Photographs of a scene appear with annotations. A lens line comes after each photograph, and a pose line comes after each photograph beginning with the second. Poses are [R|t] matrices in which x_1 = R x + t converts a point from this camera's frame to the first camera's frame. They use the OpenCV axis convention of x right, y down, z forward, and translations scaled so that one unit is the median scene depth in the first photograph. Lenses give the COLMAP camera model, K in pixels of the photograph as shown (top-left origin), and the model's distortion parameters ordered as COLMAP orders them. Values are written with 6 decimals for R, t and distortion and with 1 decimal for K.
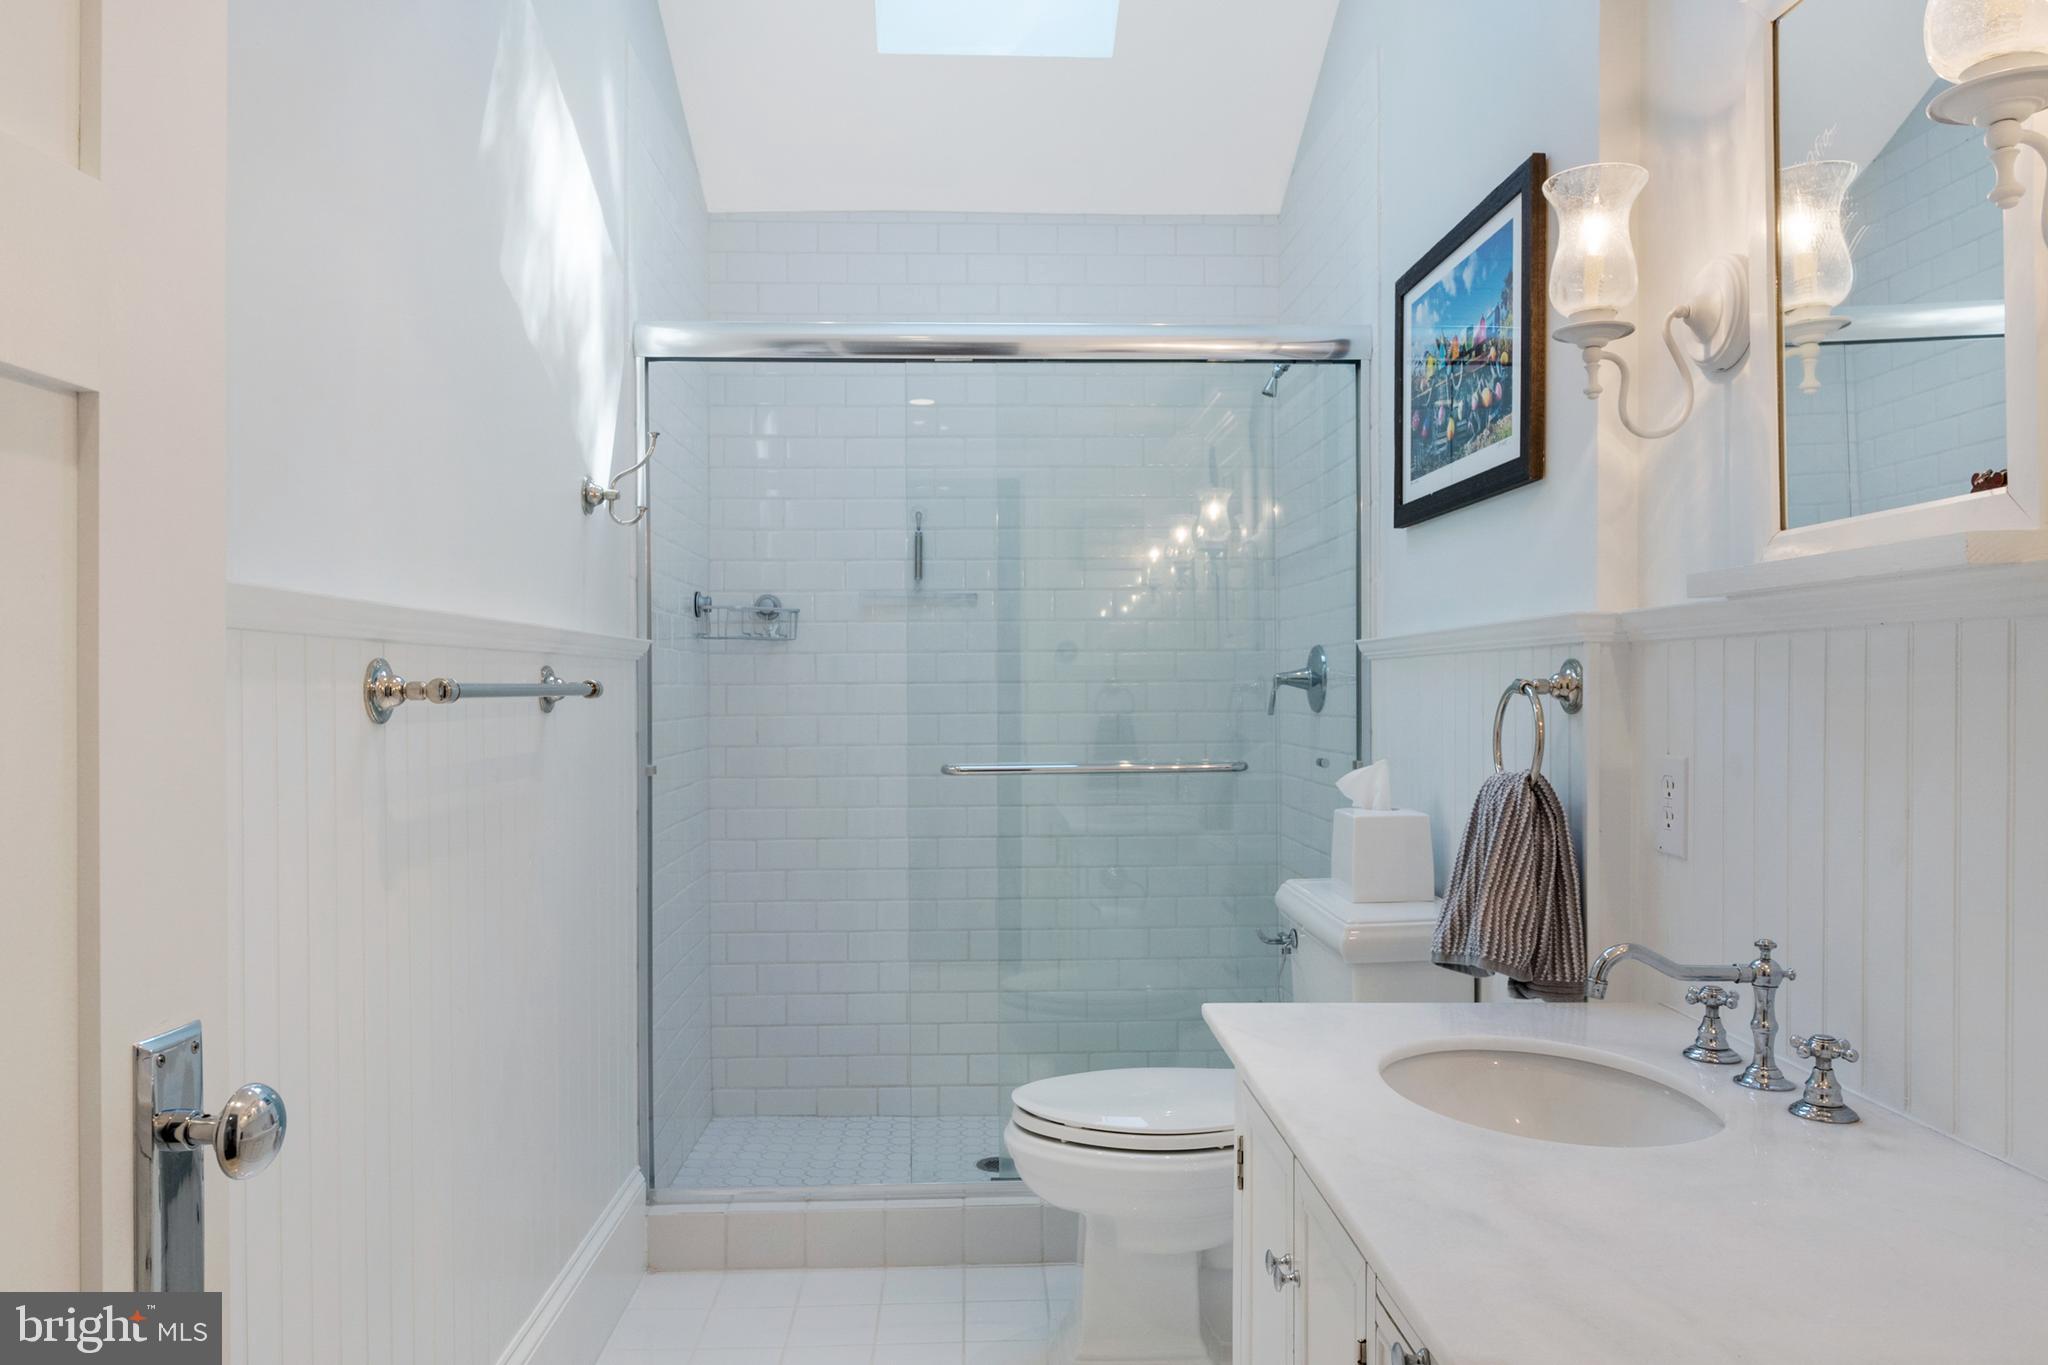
lens RADIAL K [[1413.6, 0, 1024.7], [0, 1413.6, 680.8], [0, 0, 1]] dist [0.006084, 0.002881]
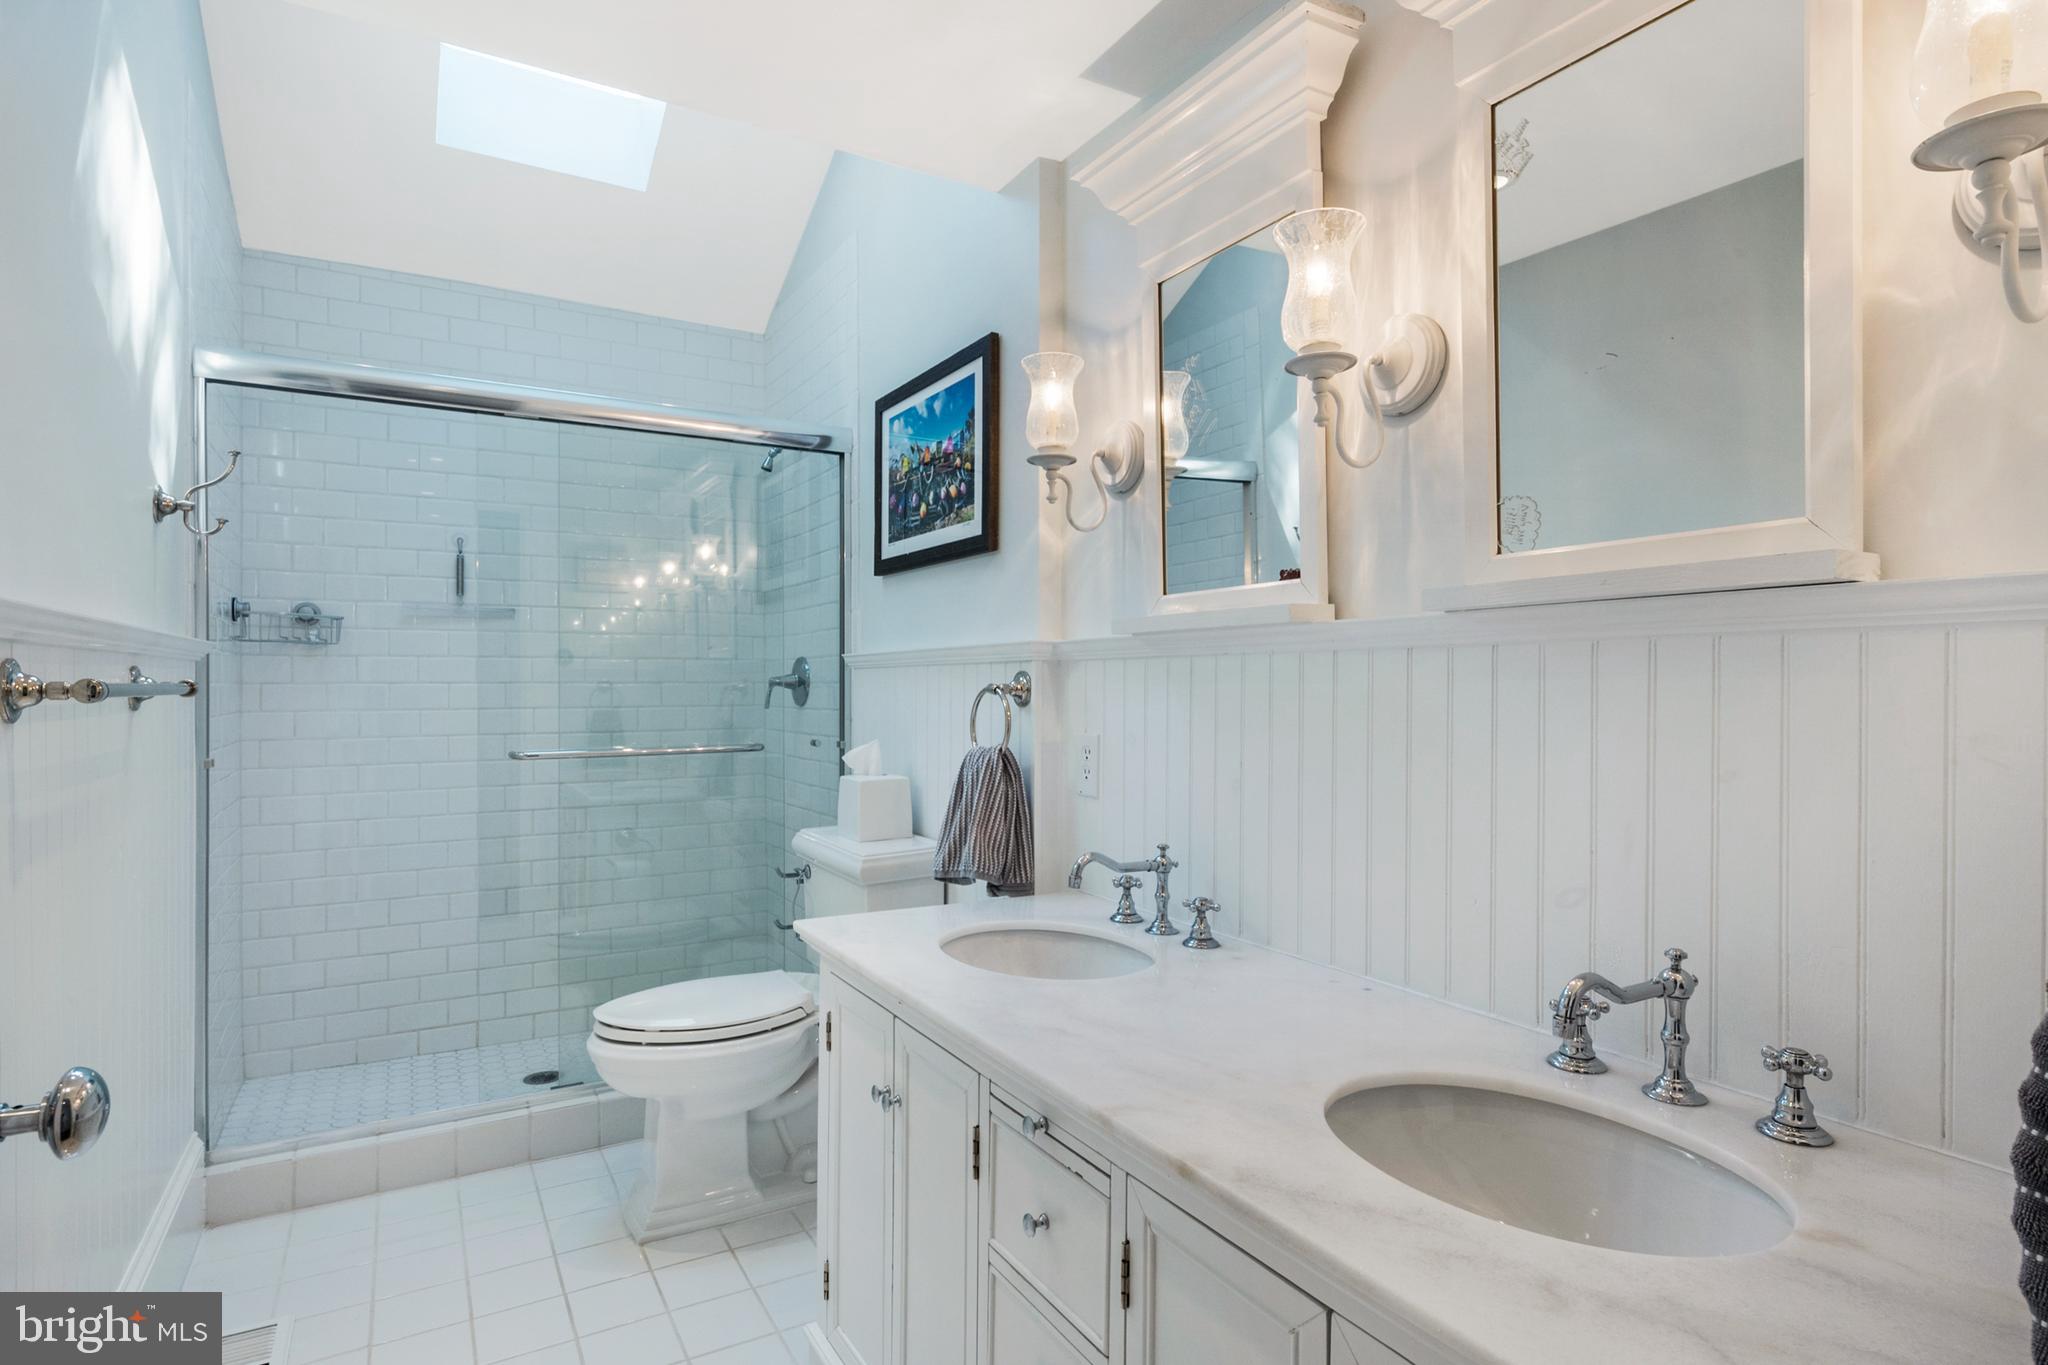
lens RADIAL K [[1063.1, 0, 1023.9], [0, 1063.1, 685.1], [0, 0, 1]] dist [0.006146, -0.003296]
pose [[0.882720, 0.004769, 0.469874, -0.116542], [-0.006162, 0.999980, 0.001427, -0.001382], [-0.469858, -0.004155, 0.882732, -0.007801]]
